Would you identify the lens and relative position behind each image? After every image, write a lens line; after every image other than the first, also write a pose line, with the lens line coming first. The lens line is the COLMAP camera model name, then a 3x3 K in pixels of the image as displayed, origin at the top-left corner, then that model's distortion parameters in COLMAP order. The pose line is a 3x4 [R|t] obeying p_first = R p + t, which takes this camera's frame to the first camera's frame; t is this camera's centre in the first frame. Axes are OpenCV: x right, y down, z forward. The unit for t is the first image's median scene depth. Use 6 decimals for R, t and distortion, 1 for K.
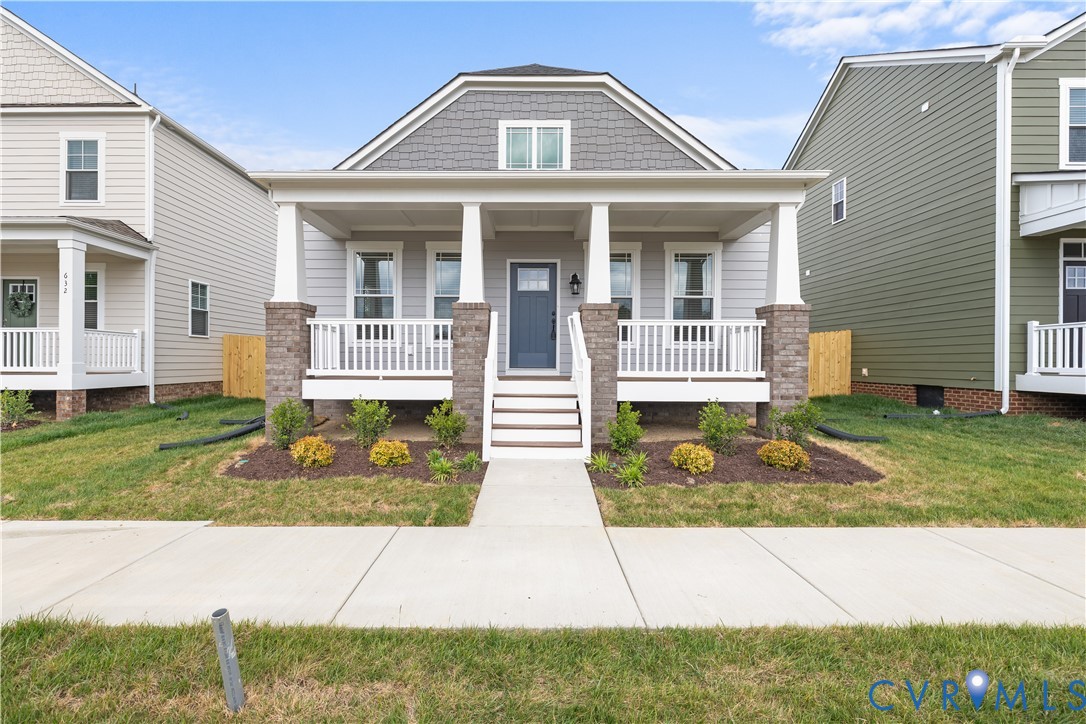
lens RADIAL K [[475.4, 0, 543.7], [0, 475.4, 359.4], [0, 0, 1]] dist [-0.001133, 0.001461]
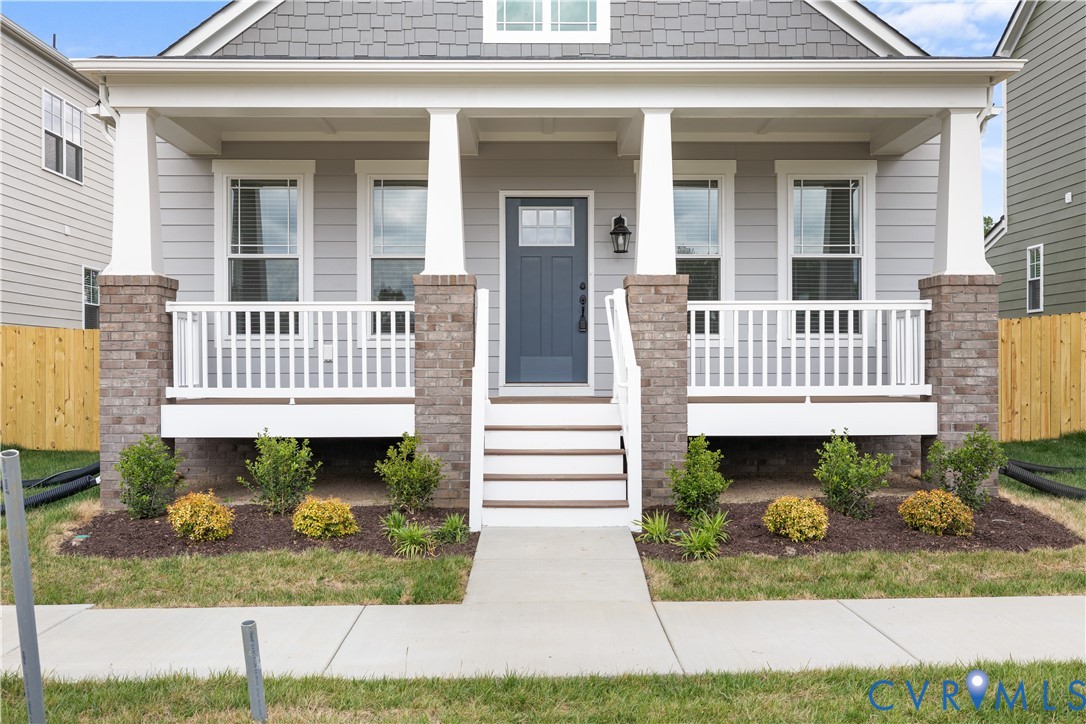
lens RADIAL K [[1072.7, 0, 539.0], [0, 1072.7, 362.9], [0, 0, 1]] dist [-0.007476, 0.000000]
pose [[0.999629, -0.008471, -0.025871, 0.001385], [0.008418, 0.999962, -0.002164, -0.003908], [0.025888, 0.001945, 0.999663, -0.368685]]
